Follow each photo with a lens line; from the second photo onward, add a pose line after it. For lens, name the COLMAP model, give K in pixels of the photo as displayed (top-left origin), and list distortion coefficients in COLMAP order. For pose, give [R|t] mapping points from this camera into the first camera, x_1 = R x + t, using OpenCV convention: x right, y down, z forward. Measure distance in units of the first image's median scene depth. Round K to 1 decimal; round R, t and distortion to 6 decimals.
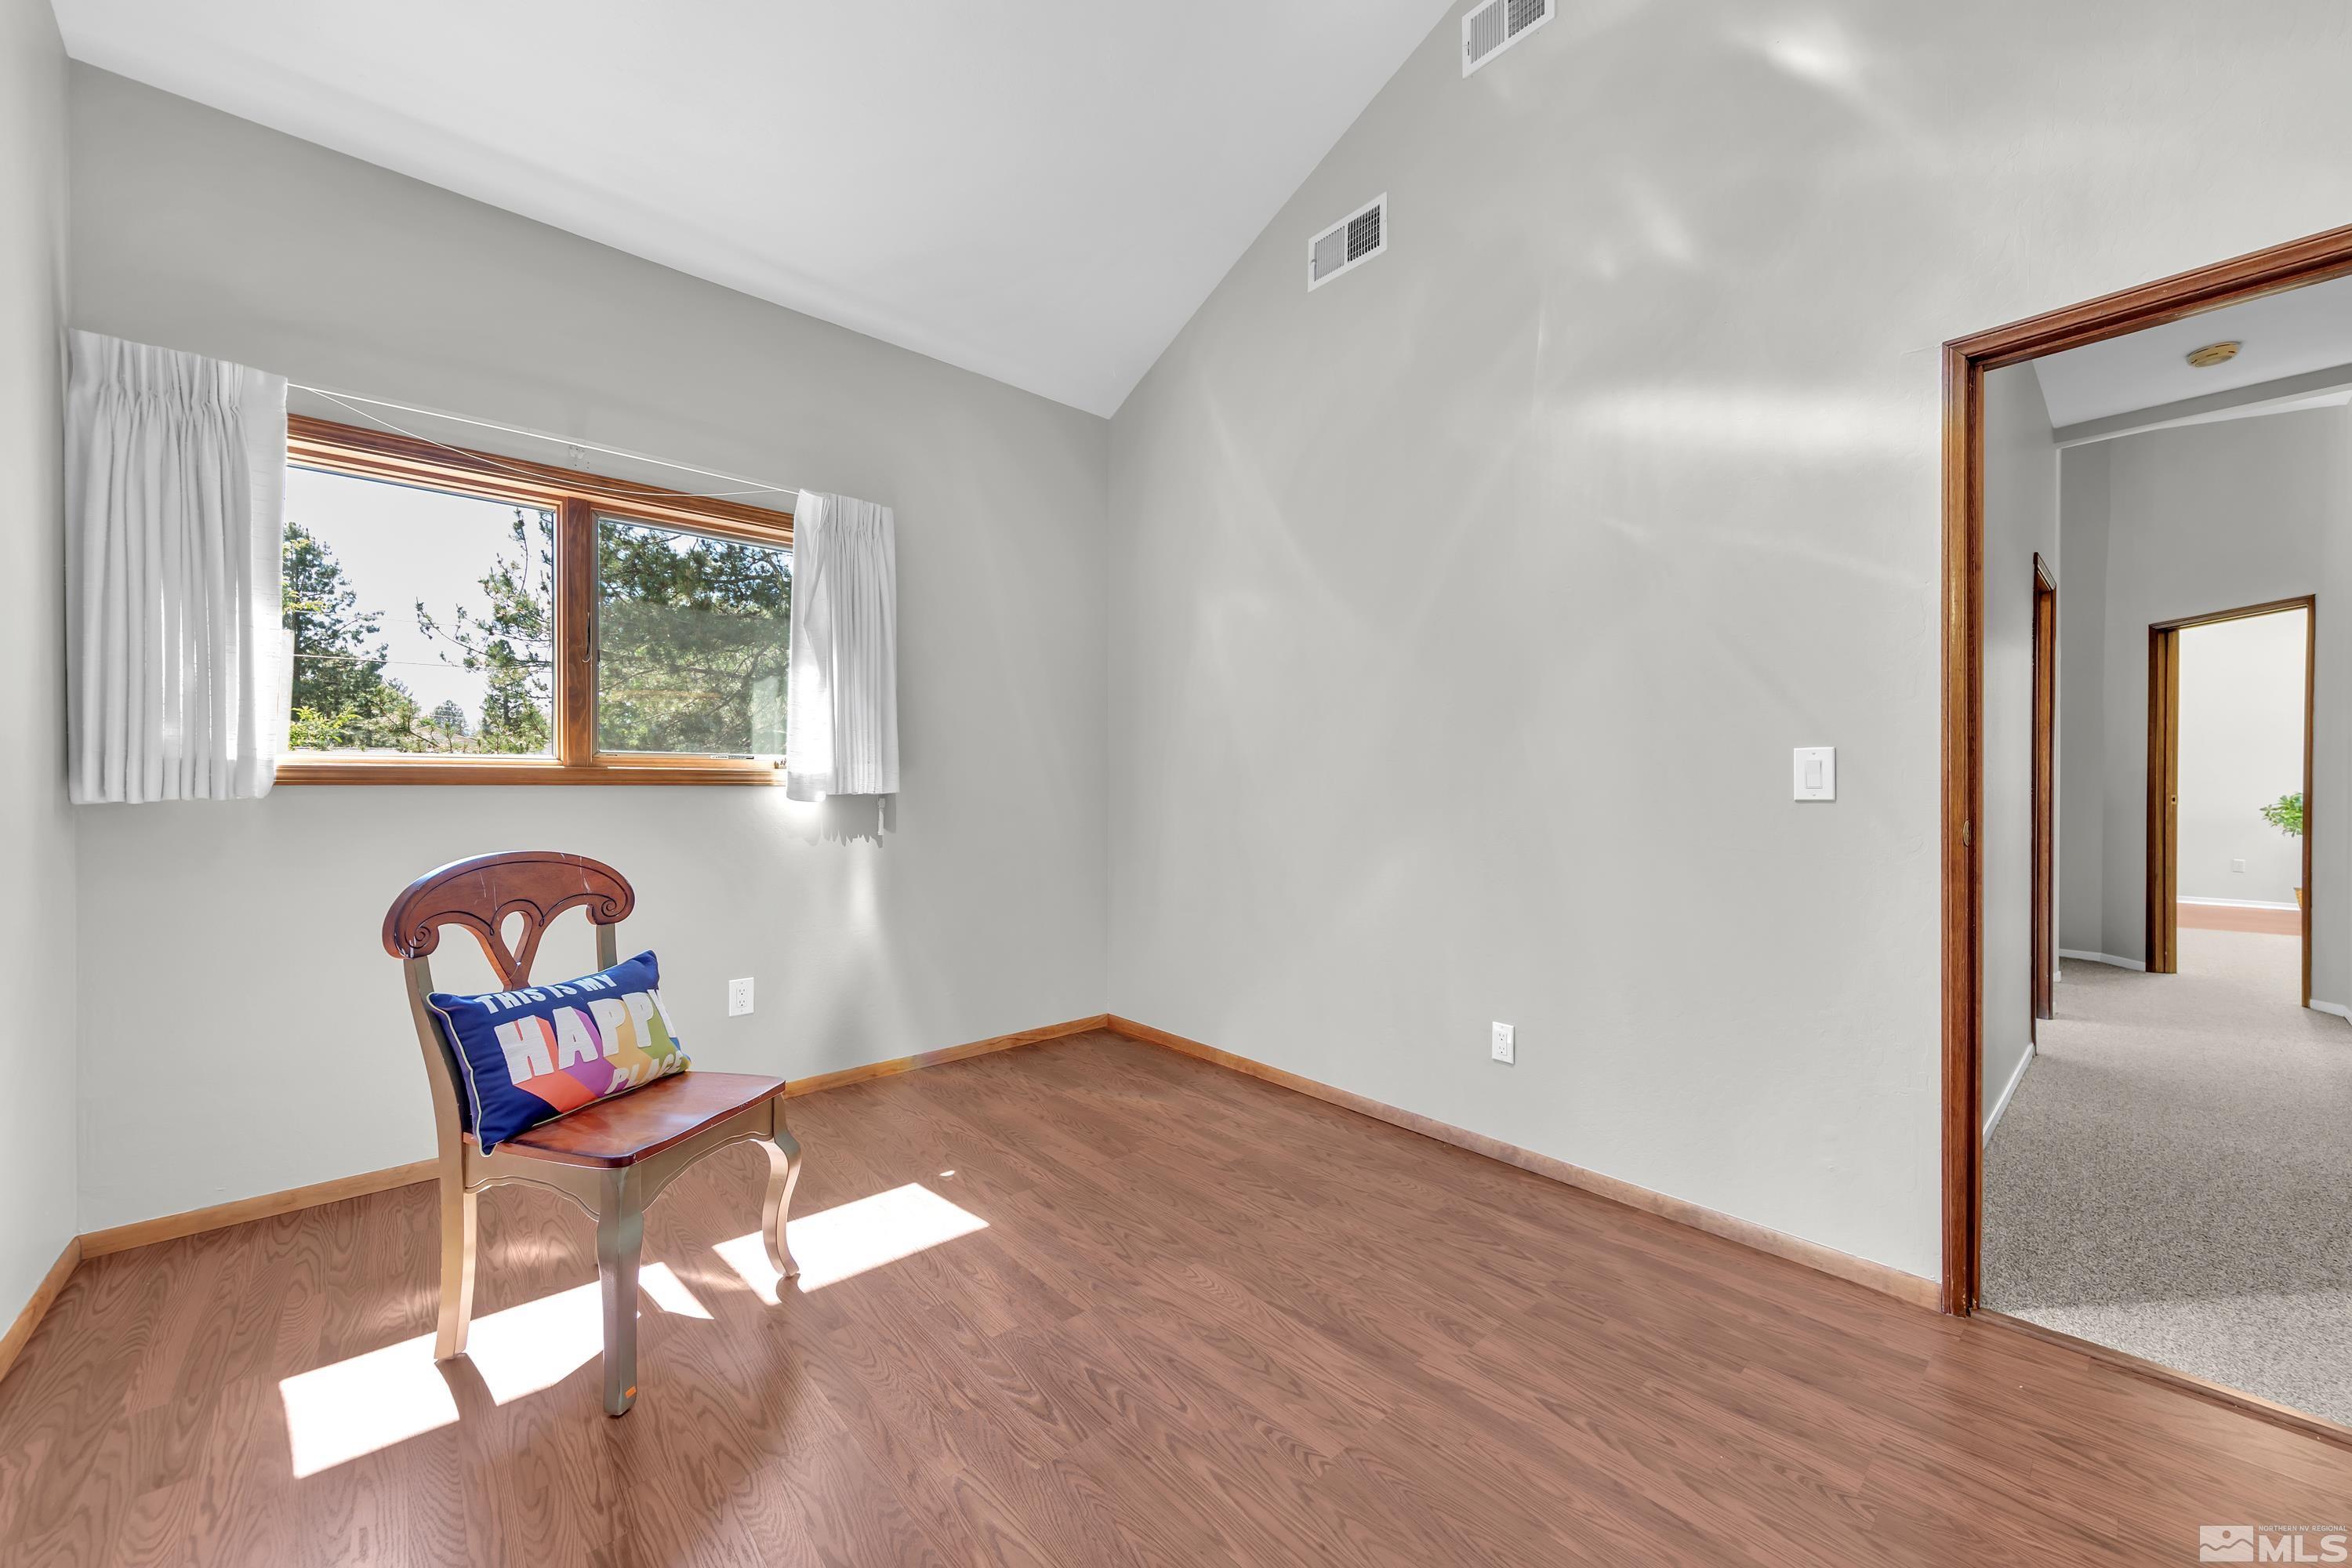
lens RADIAL K [[919.1, 0, 1170.2], [0, 919.1, 781.1], [0, 0, 1]] dist [0.007166, -0.000128]
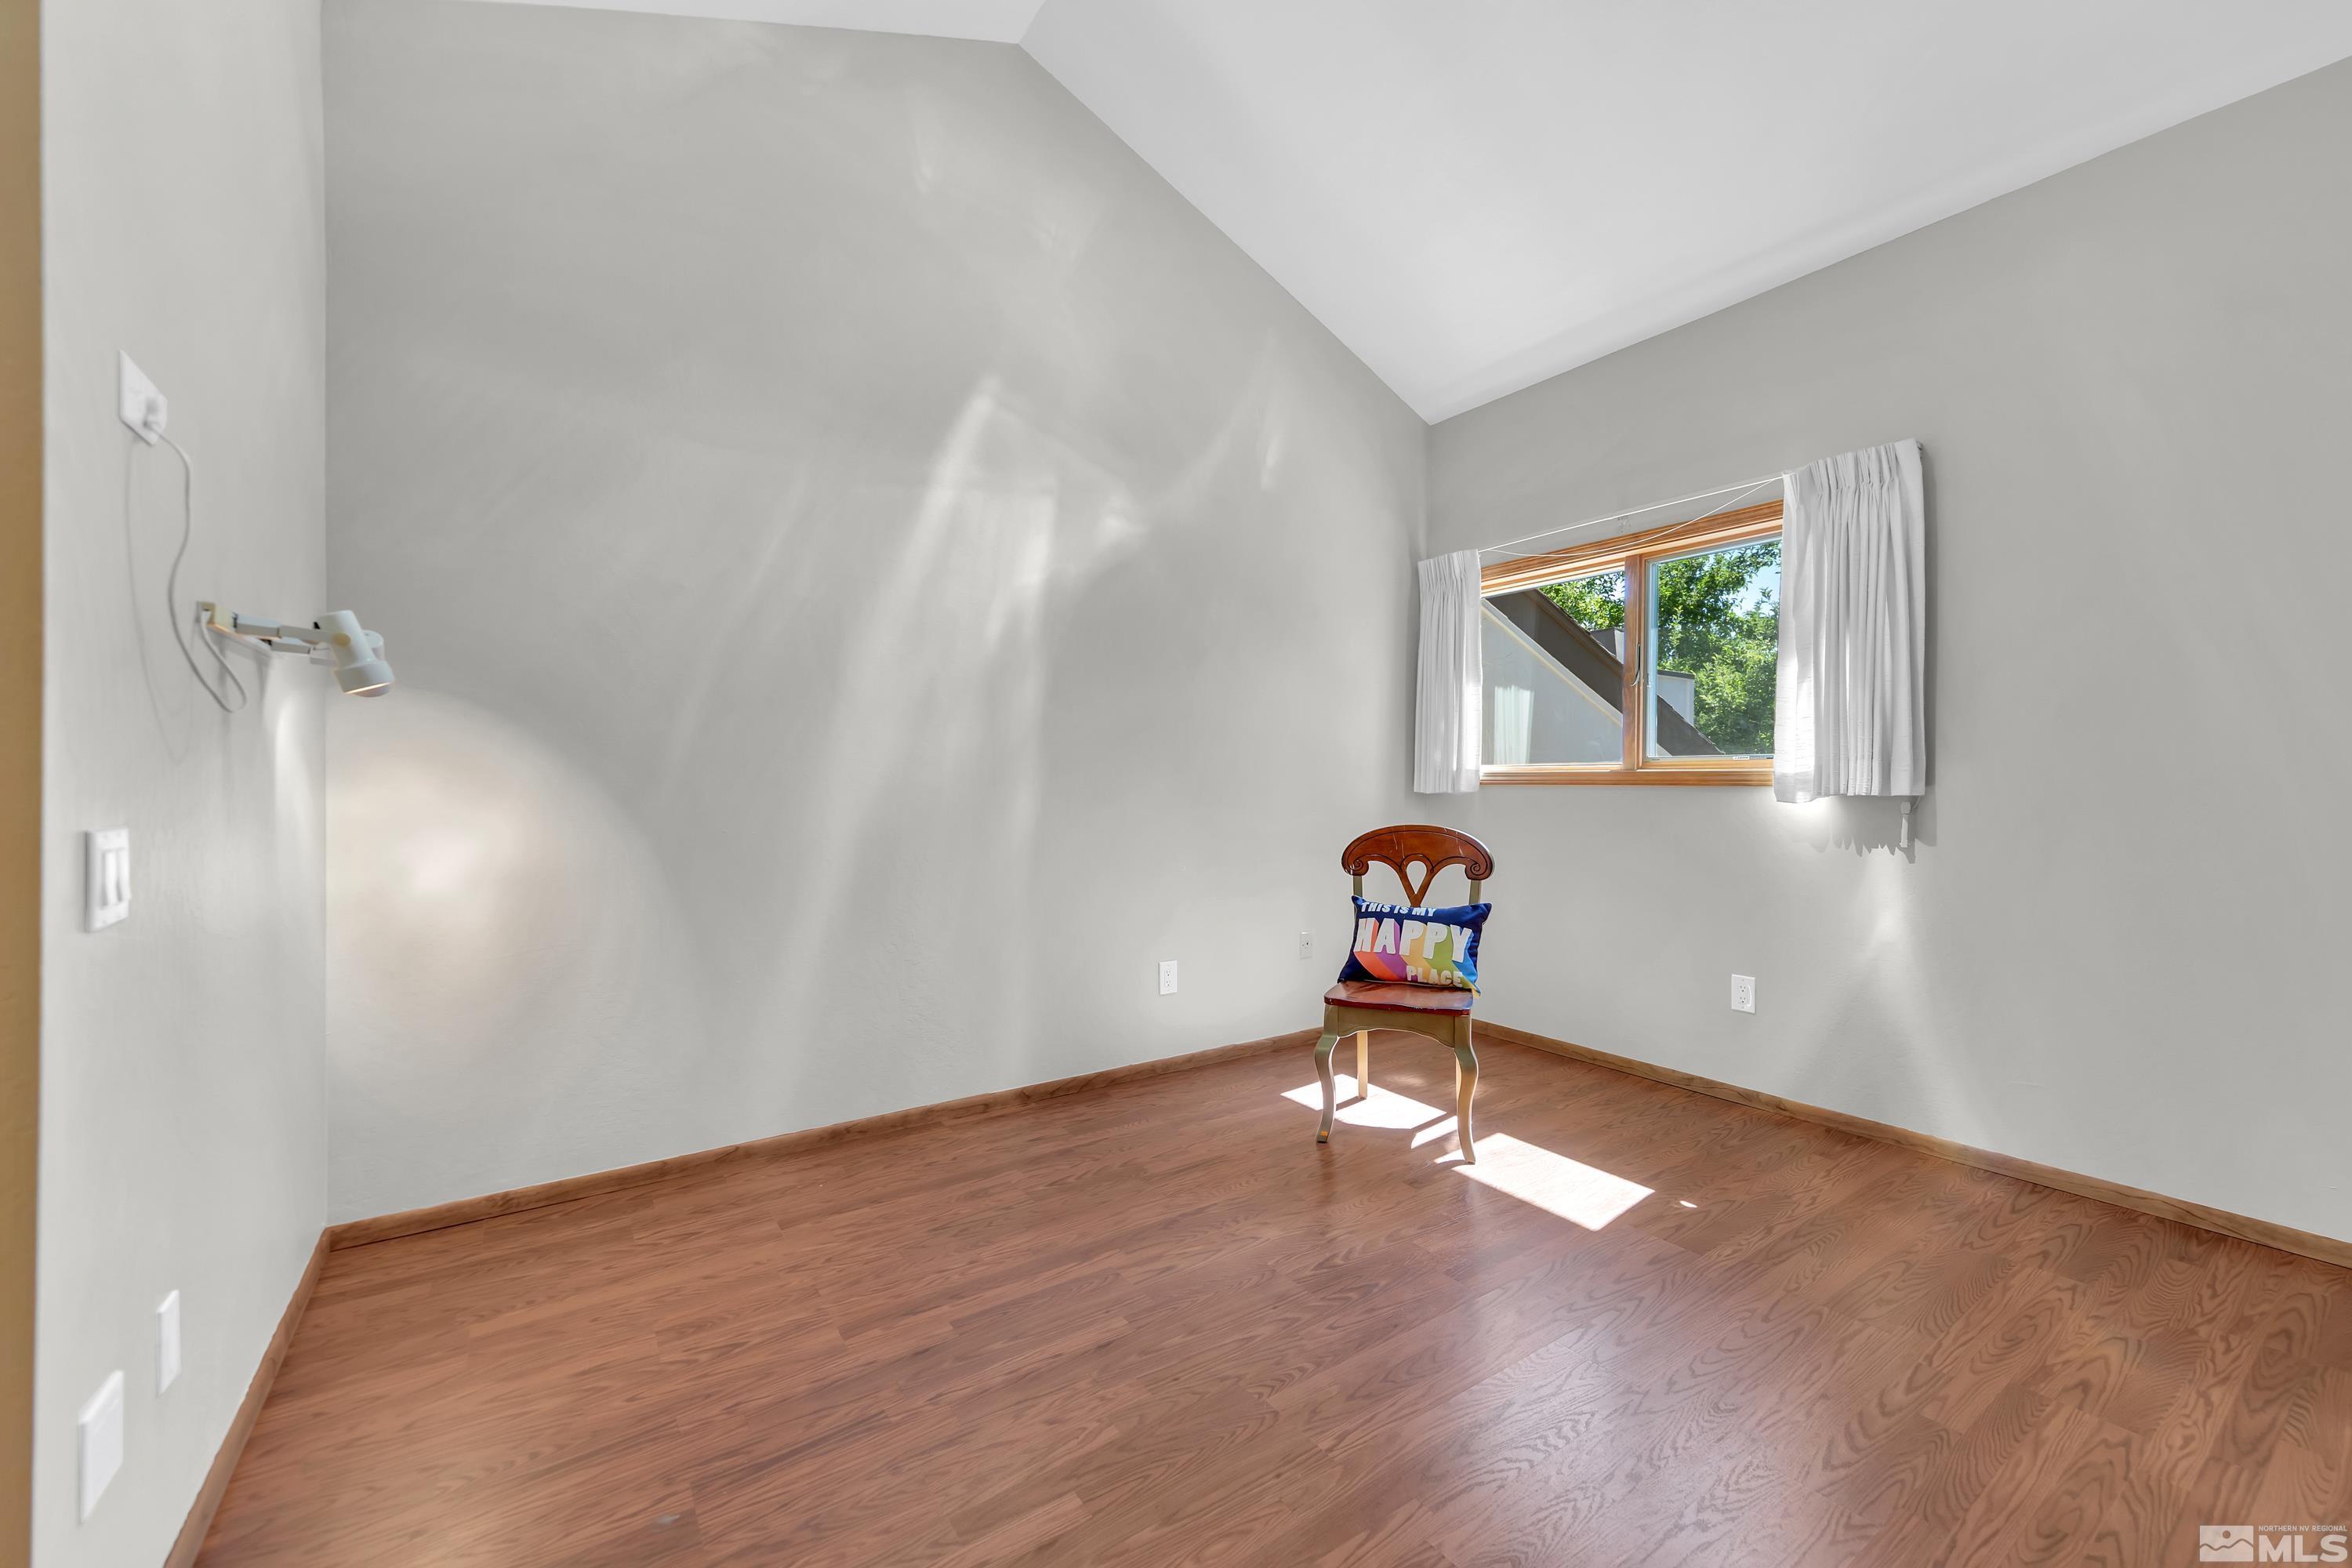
lens RADIAL K [[919.1, 0, 1170.2], [0, 919.1, 781.1], [0, 0, 1]] dist [0.007166, -0.000128]
pose [[-0.146726, -0.001560, -0.989176, 0.787438], [0.001350, 0.999998, -0.001778, 0.000838], [0.989176, -0.001597, -0.146724, 0.648731]]
